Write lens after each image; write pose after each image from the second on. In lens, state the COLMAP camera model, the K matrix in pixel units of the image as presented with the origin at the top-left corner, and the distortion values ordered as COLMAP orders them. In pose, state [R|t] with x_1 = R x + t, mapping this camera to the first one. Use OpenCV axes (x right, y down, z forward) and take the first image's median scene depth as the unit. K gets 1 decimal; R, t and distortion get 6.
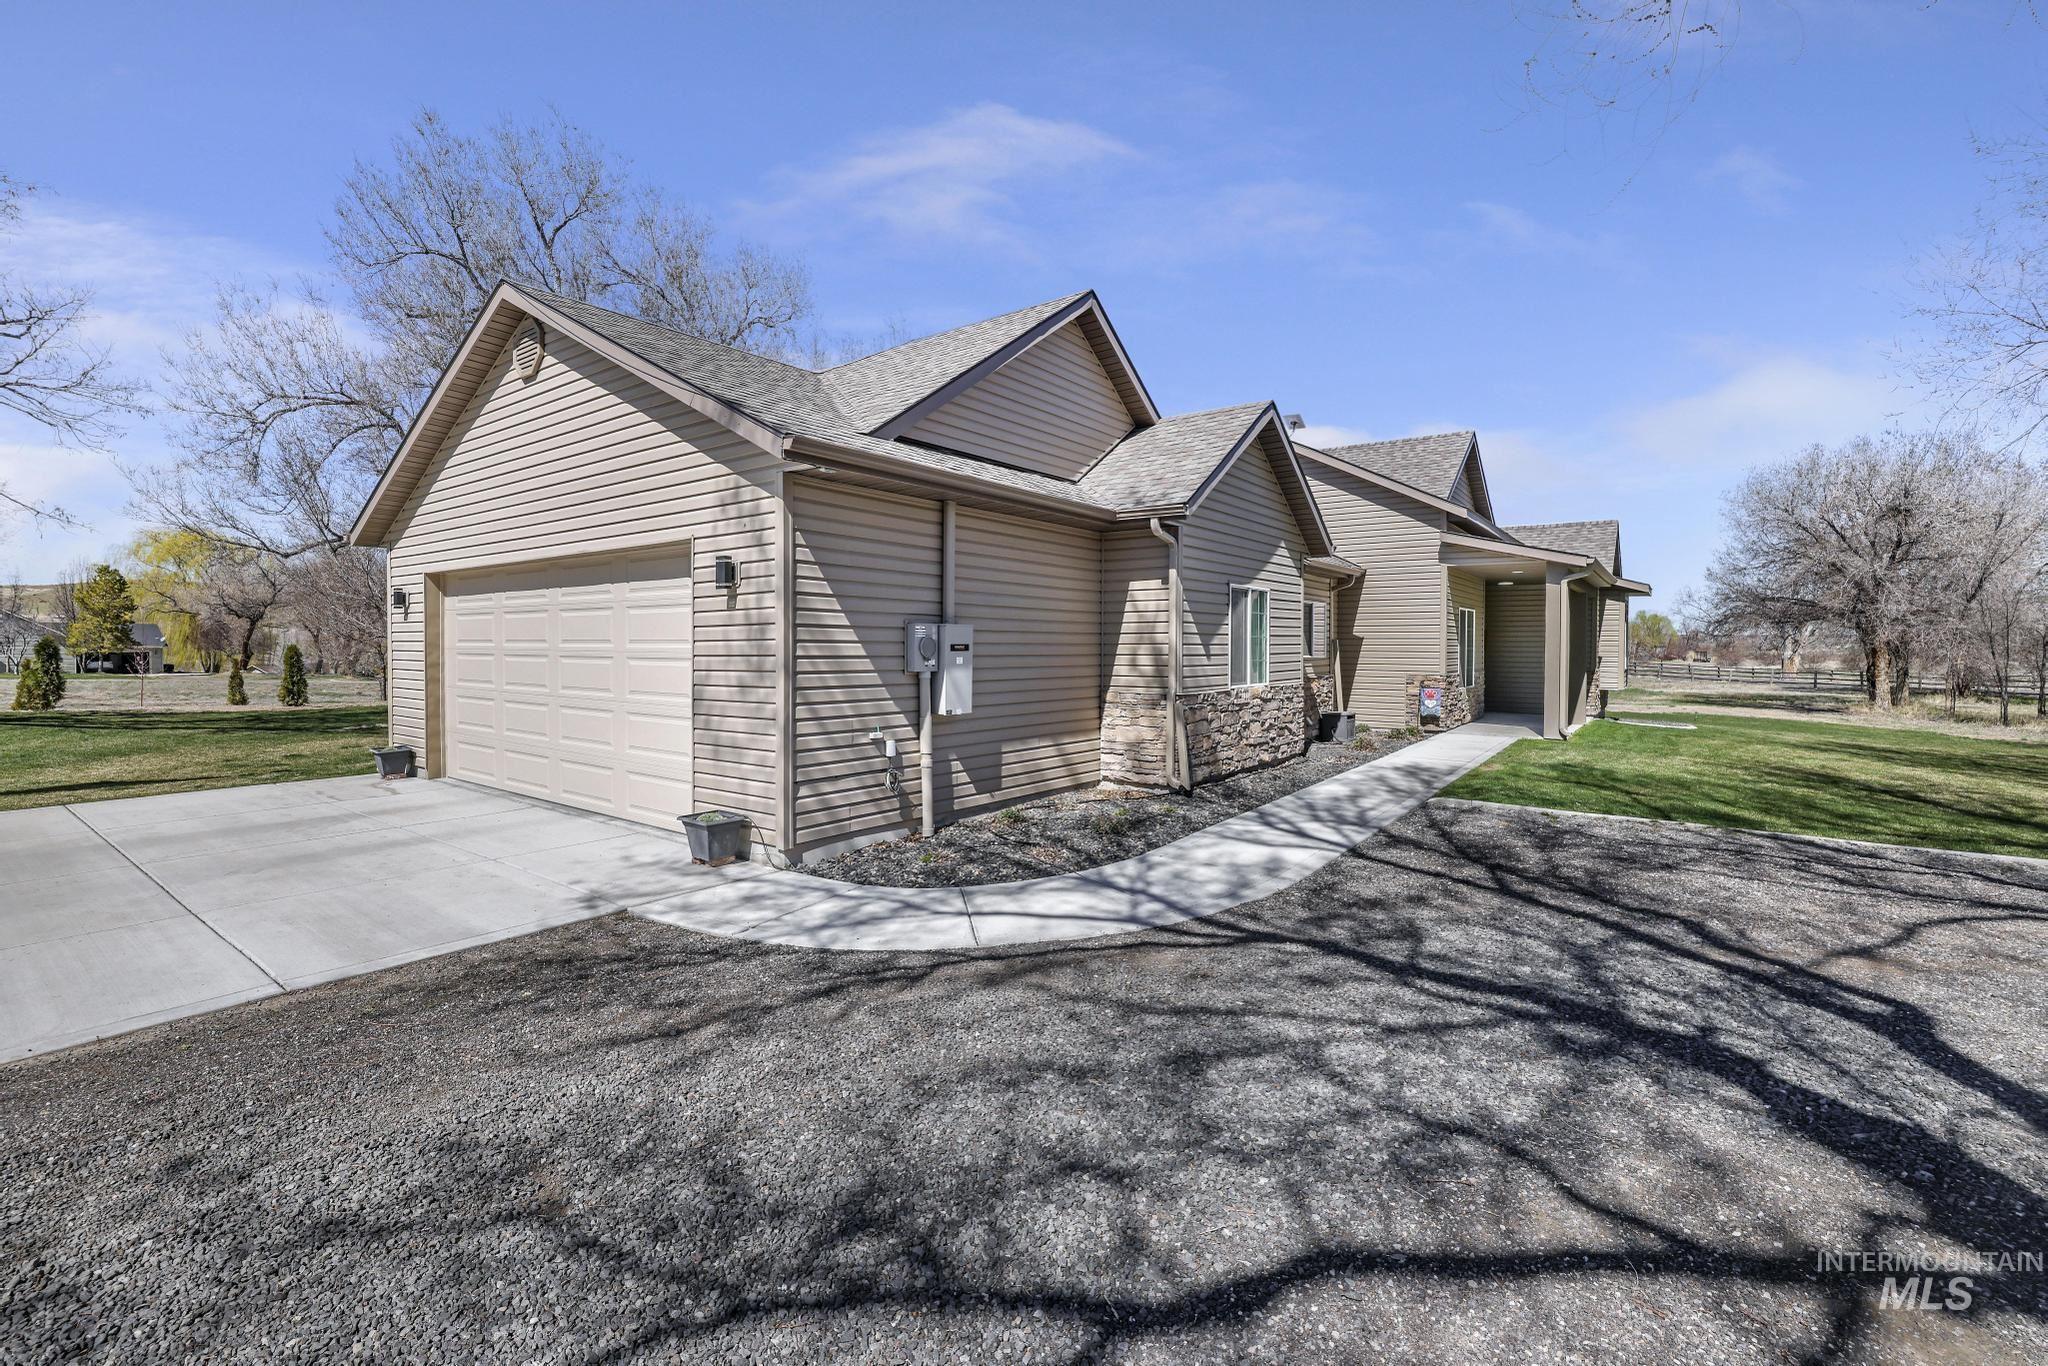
lens RADIAL K [[919.3, 0, 1011.1], [0, 919.3, 677.2], [0, 0, 1]] dist [-0.049076, 0.020114]
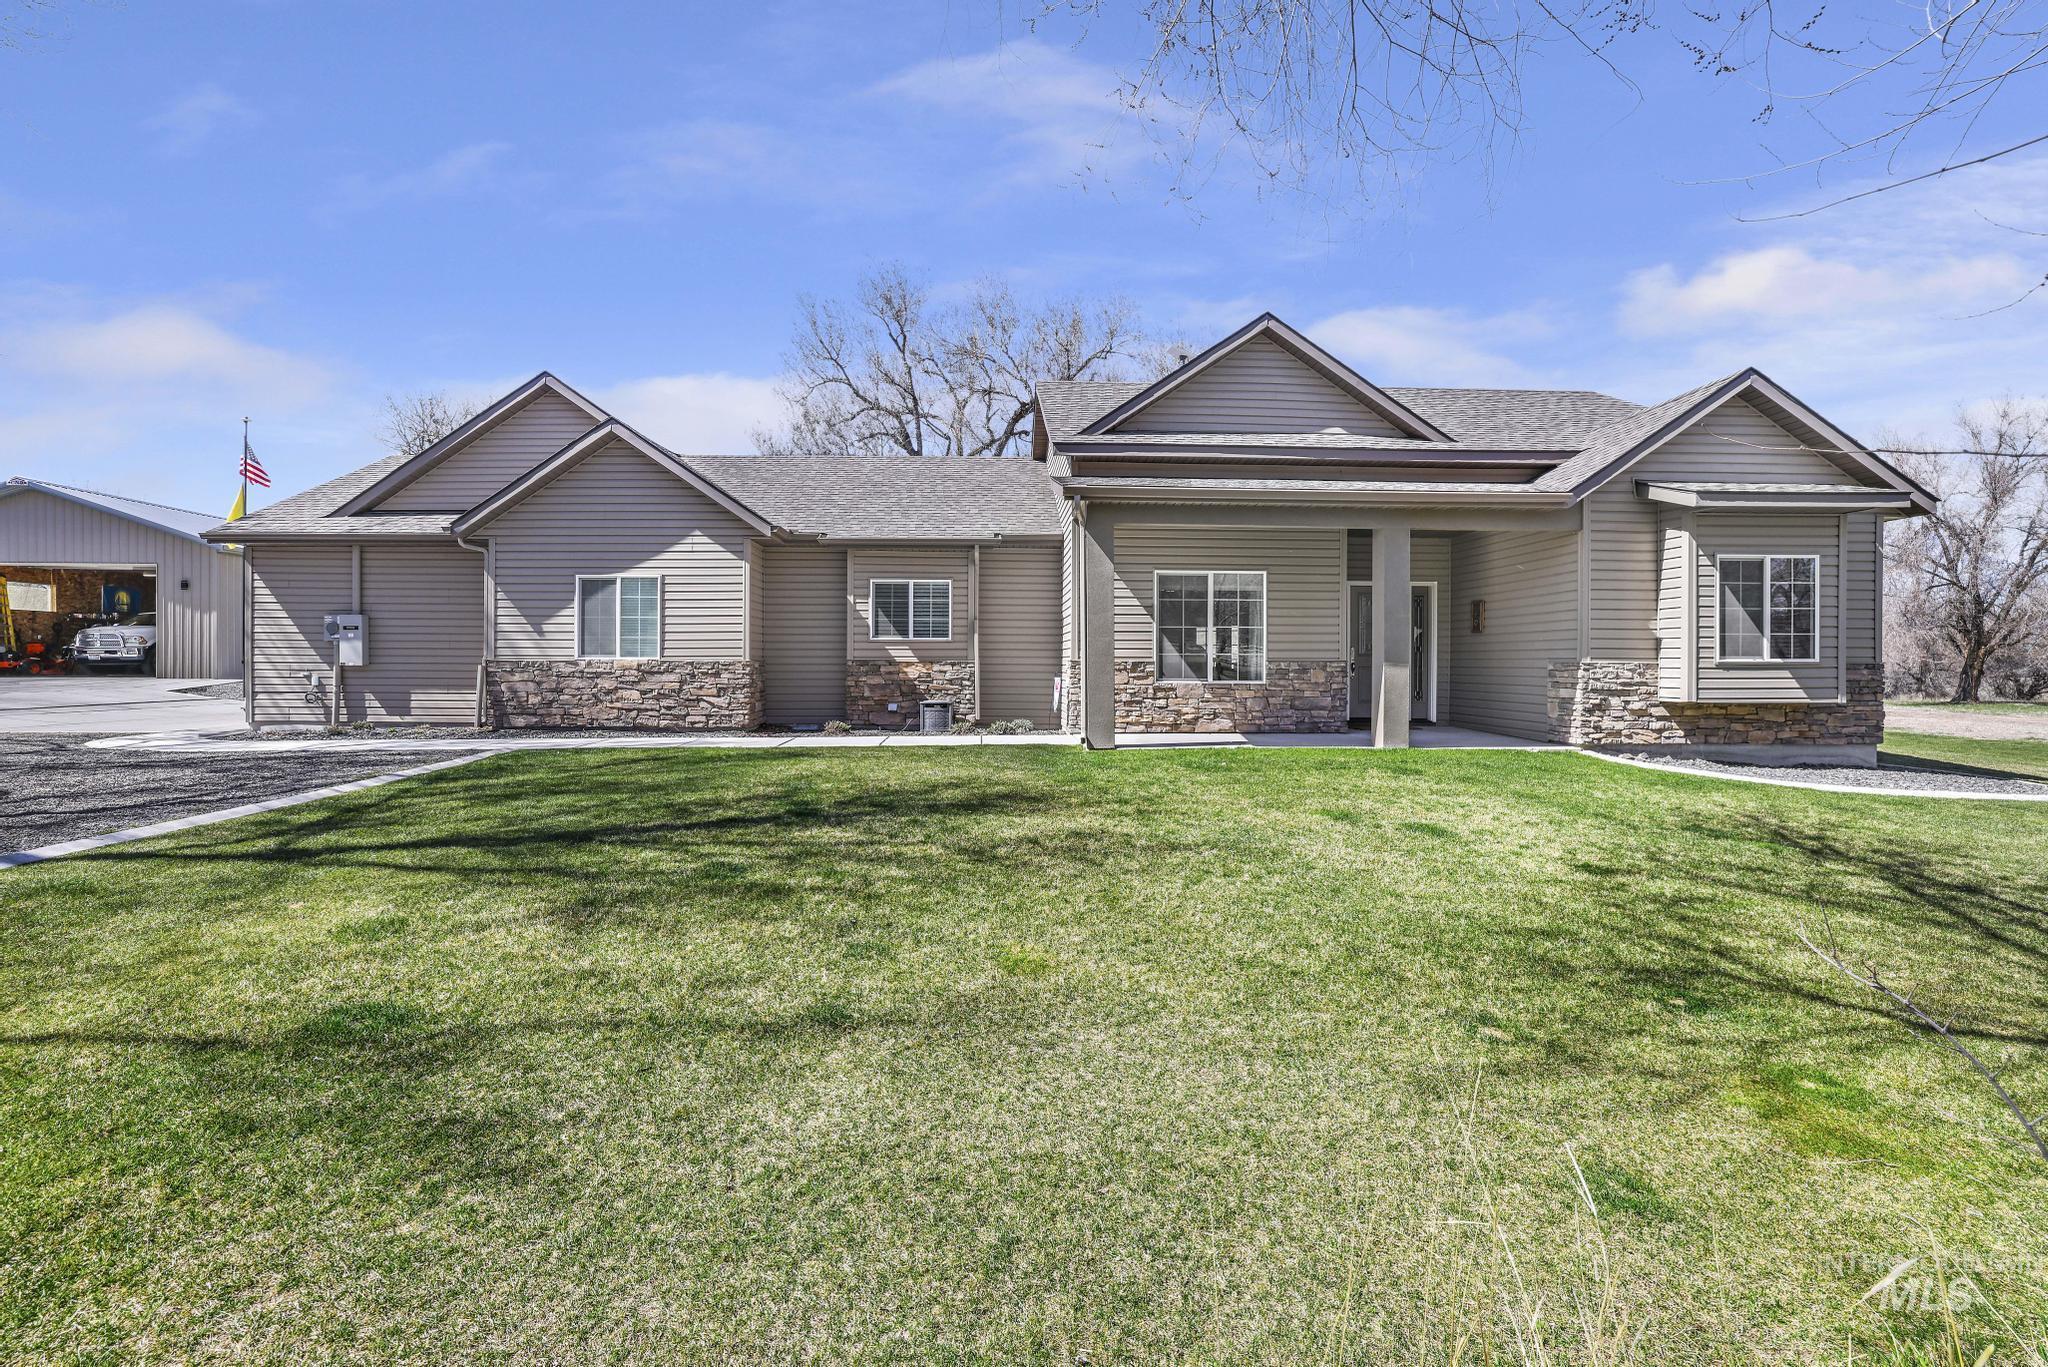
lens RADIAL K [[919.3, 0, 1011.1], [0, 919.3, 677.7], [0, 0, 1]] dist [-0.049076, 0.020114]
pose [[0.615535, 0.011632, -0.788024, 2.073193], [-0.031024, 0.999474, -0.009479, 0.040388], [0.787499, 0.030282, 0.615572, 0.921374]]
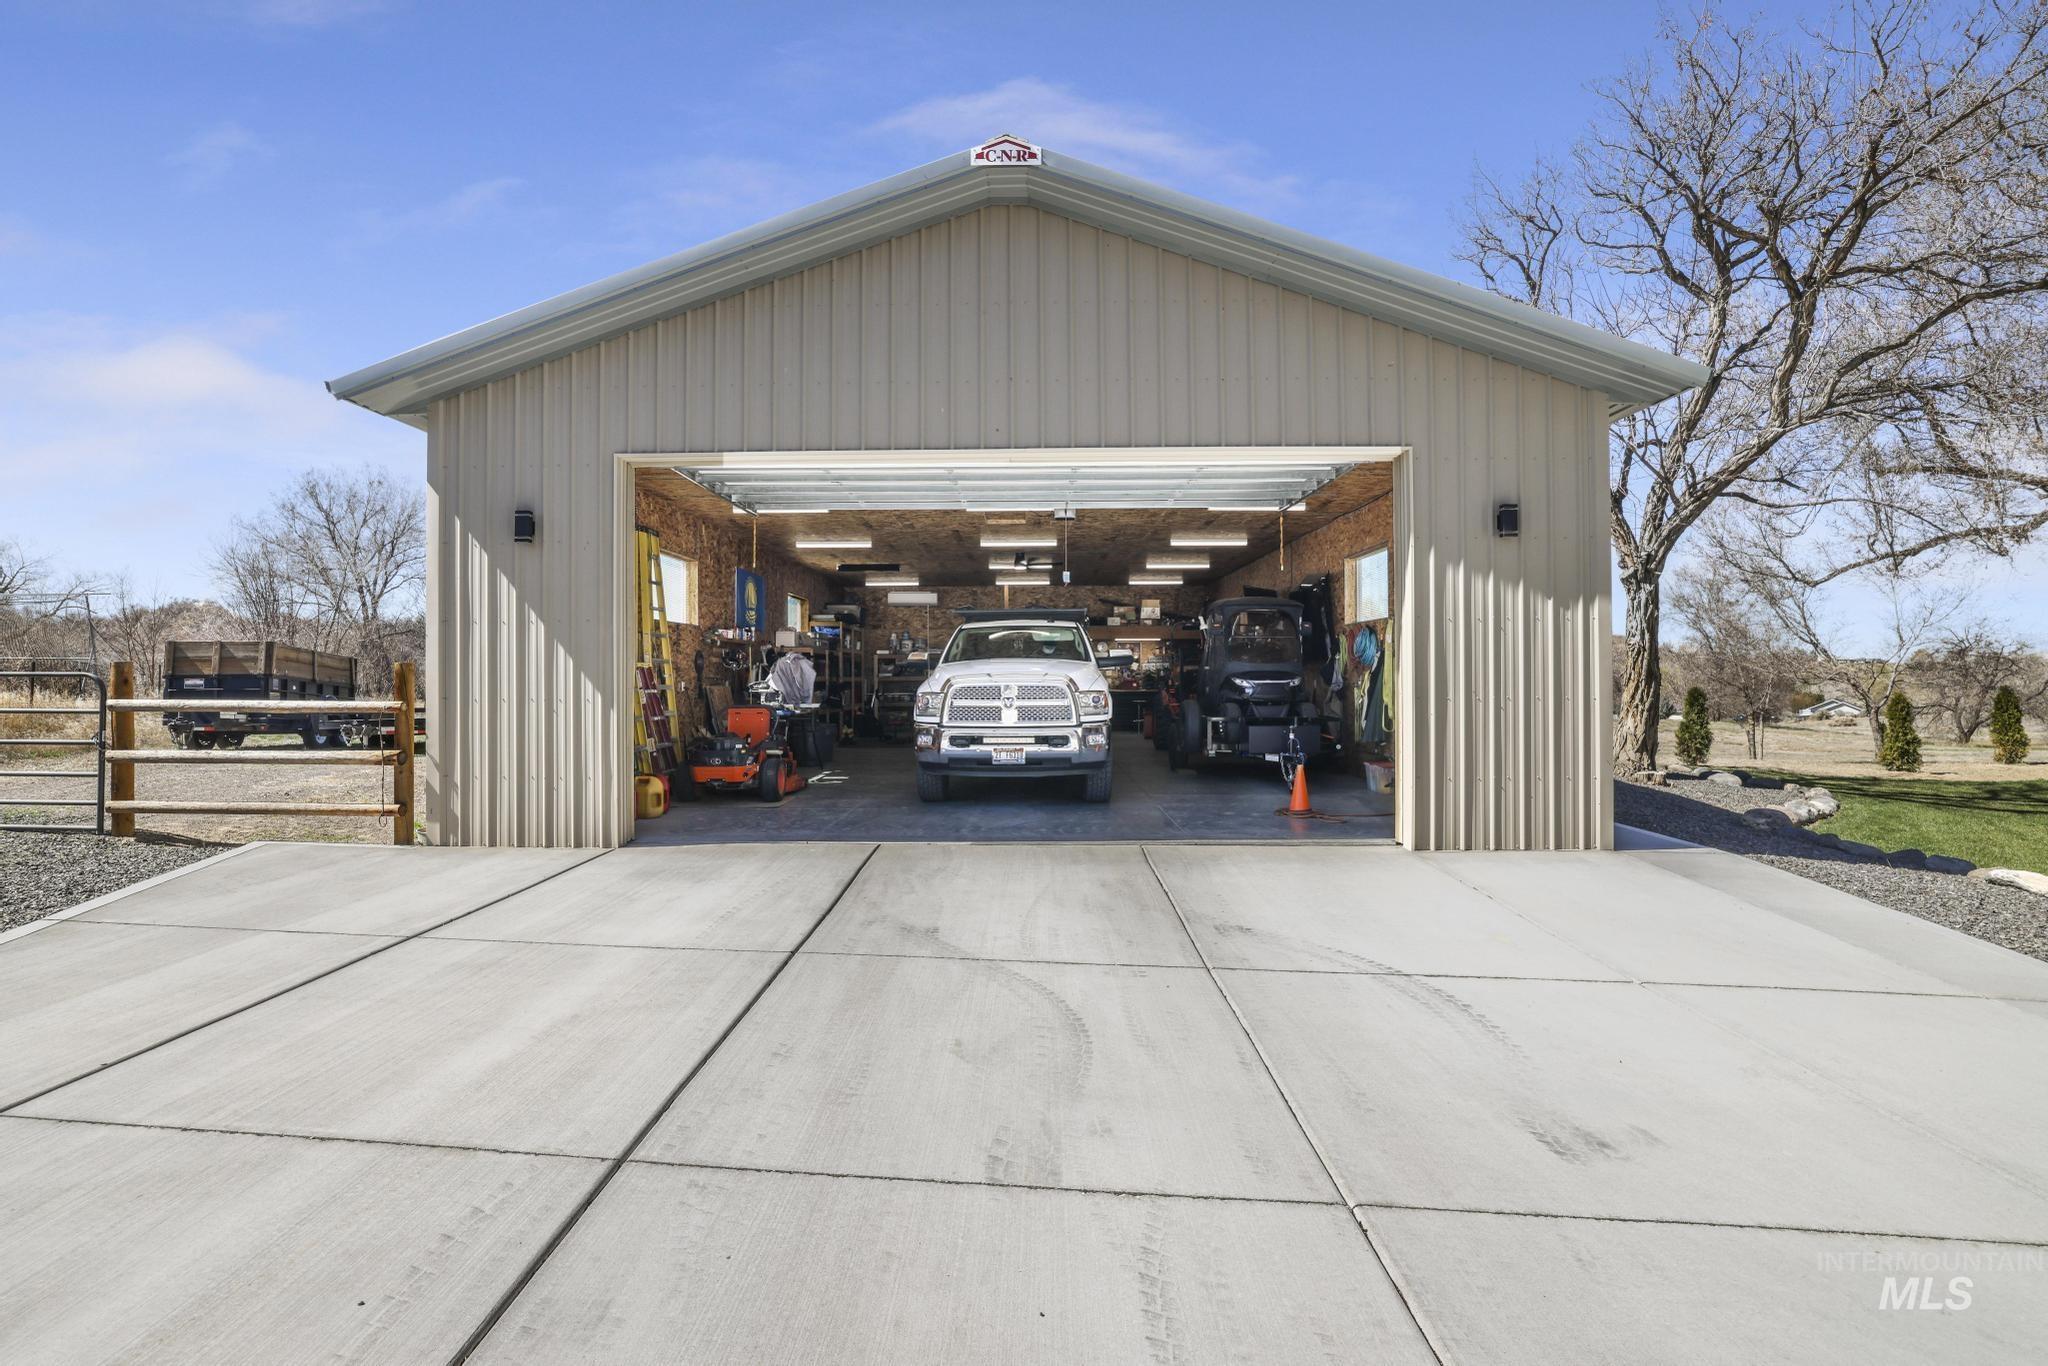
lens RADIAL K [[919.3, 0, 1011.1], [0, 919.3, 677.2], [0, 0, 1]] dist [-0.049076, 0.020114]
pose [[0.543822, -0.003470, -0.839193, -1.508762], [-0.026476, 0.999423, -0.021290, -0.030342], [0.838783, 0.033796, 0.543416, -0.285479]]
